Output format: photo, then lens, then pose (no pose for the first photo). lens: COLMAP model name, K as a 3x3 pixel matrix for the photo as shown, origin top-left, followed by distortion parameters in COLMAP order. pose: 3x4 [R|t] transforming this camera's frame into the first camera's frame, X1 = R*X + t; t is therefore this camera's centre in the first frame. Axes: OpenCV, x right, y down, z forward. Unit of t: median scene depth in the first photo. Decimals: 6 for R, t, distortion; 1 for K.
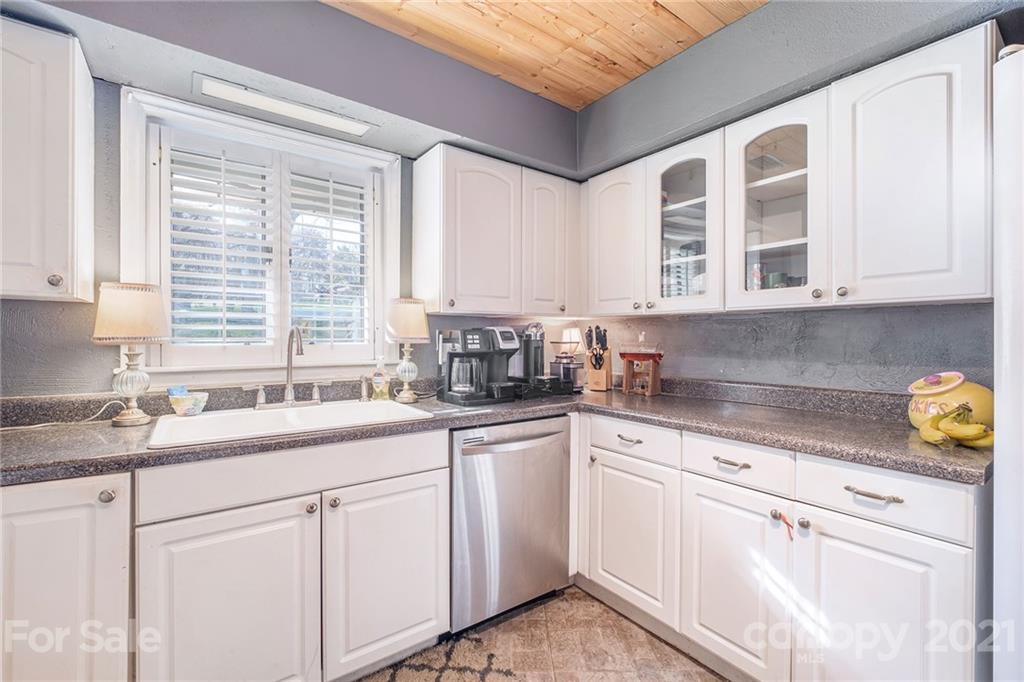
lens RADIAL K [[445.0, 0, 512.0], [0, 445.0, 341.0], [0, 0, 1]] dist [-0.000827, 0.000006]
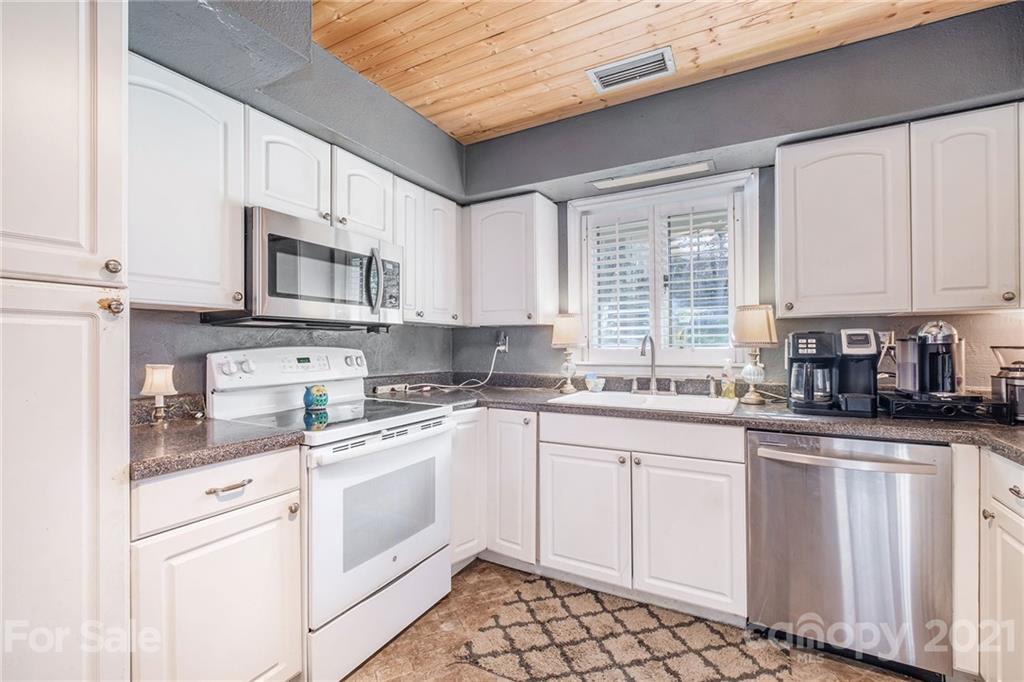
lens RADIAL K [[455.7, 0, 508.4], [0, 455.7, 341.9], [0, 0, 1]] dist [0.001073, 0.000238]
pose [[0.420092, -0.009249, -0.907434, 0.546268], [0.001243, 0.999953, -0.009617, 0.001150], [0.907481, 0.002912, 0.420084, 0.021542]]
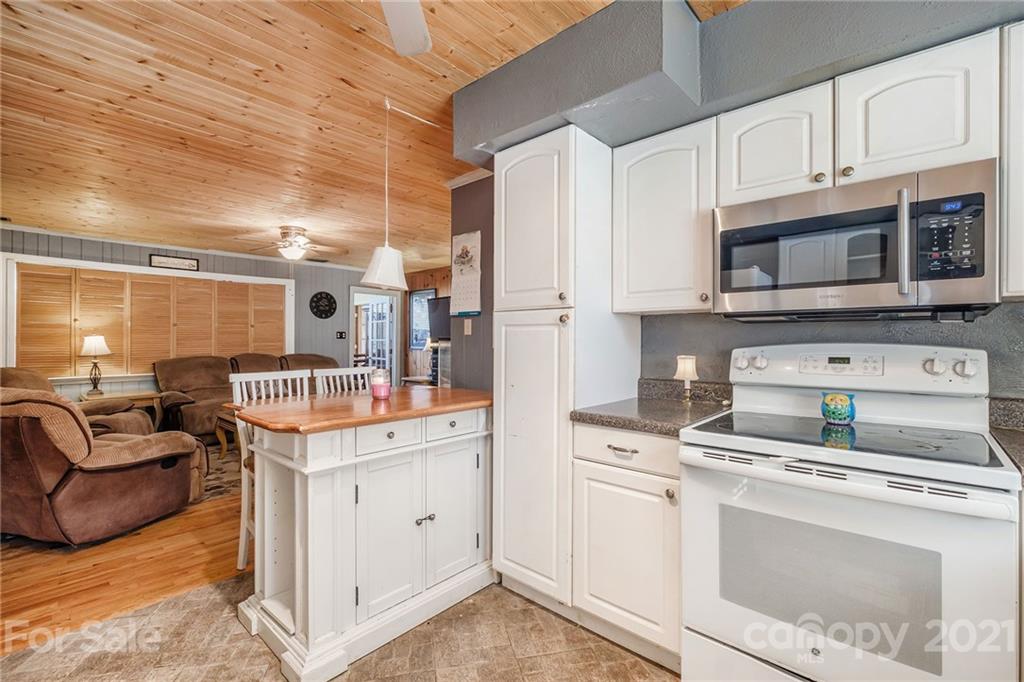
lens RADIAL K [[440.2, 0, 502.3], [0, 440.2, 340.5], [0, 0, 1]] dist [-0.000983, -0.000206]
pose [[-0.979613, -0.006513, -0.200789, 0.148879], [-0.006956, 0.999975, 0.001504, -0.001254], [0.200774, 0.002871, -0.979633, 0.735528]]
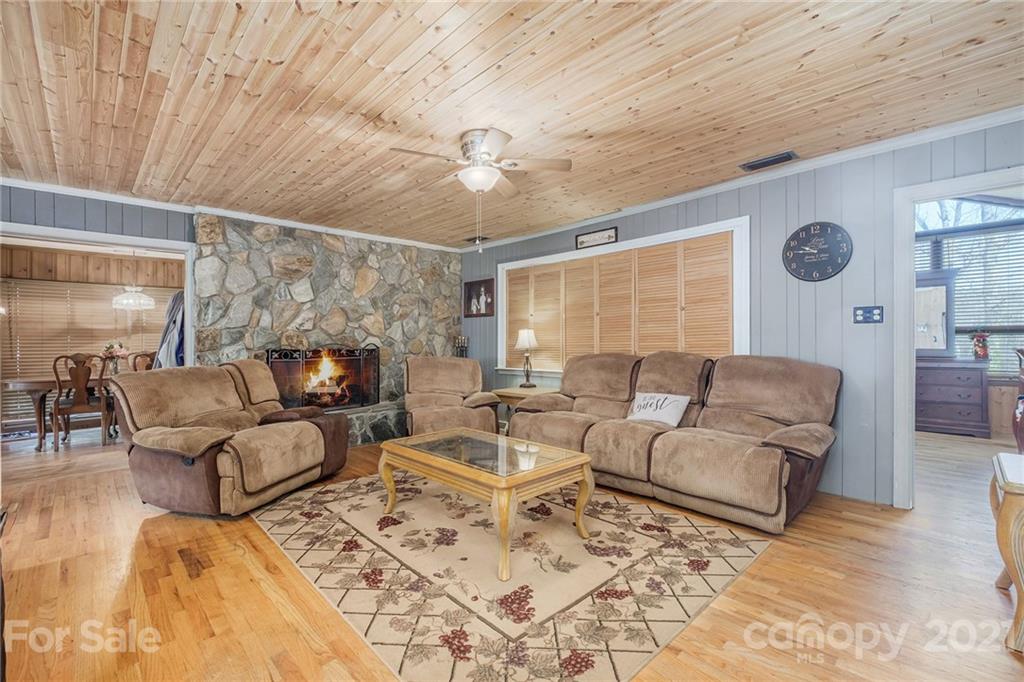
lens RADIAL K [[445.0, 0, 512.0], [0, 445.0, 341.0], [0, 0, 1]] dist [-0.000827, 0.000006]
pose [[-0.146167, -0.012711, 0.989178, -0.676236], [0.016446, 0.999748, 0.015277, 0.016760], [-0.989123, 0.018501, -0.145922, -1.845571]]
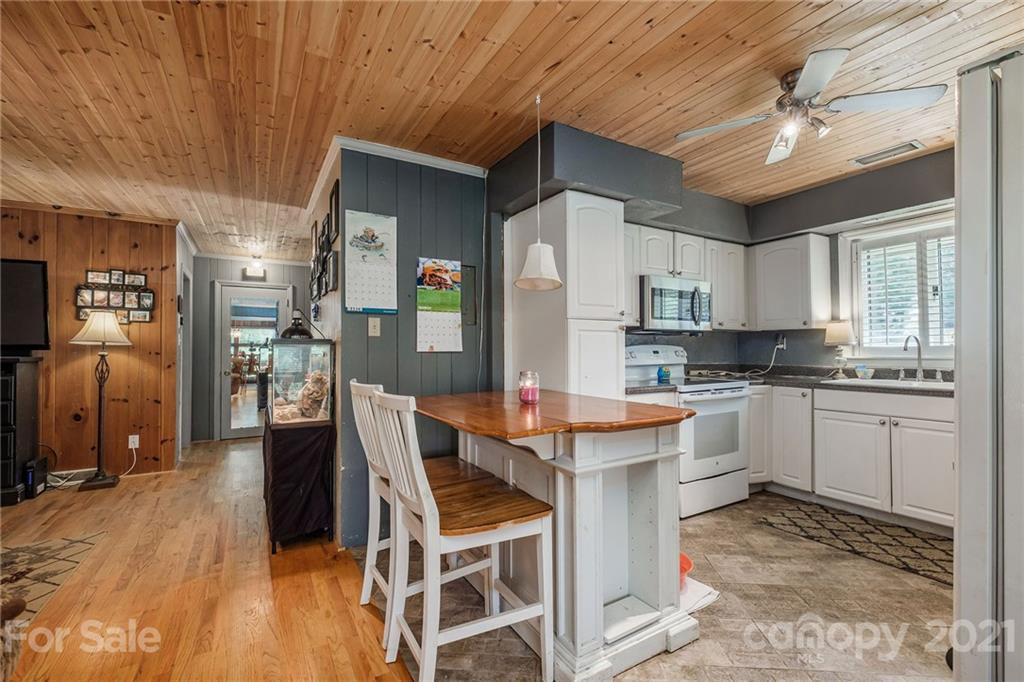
lens RADIAL K [[438.0, 0, 519.4], [0, 438.0, 340.1], [0, 0, 1]] dist [-0.009455, 0.000063]
pose [[-0.093066, -0.015989, -0.995532, 1.272478], [0.000583, 0.999870, -0.016113, 0.011798], [0.995660, -0.002080, -0.093044, -0.373977]]
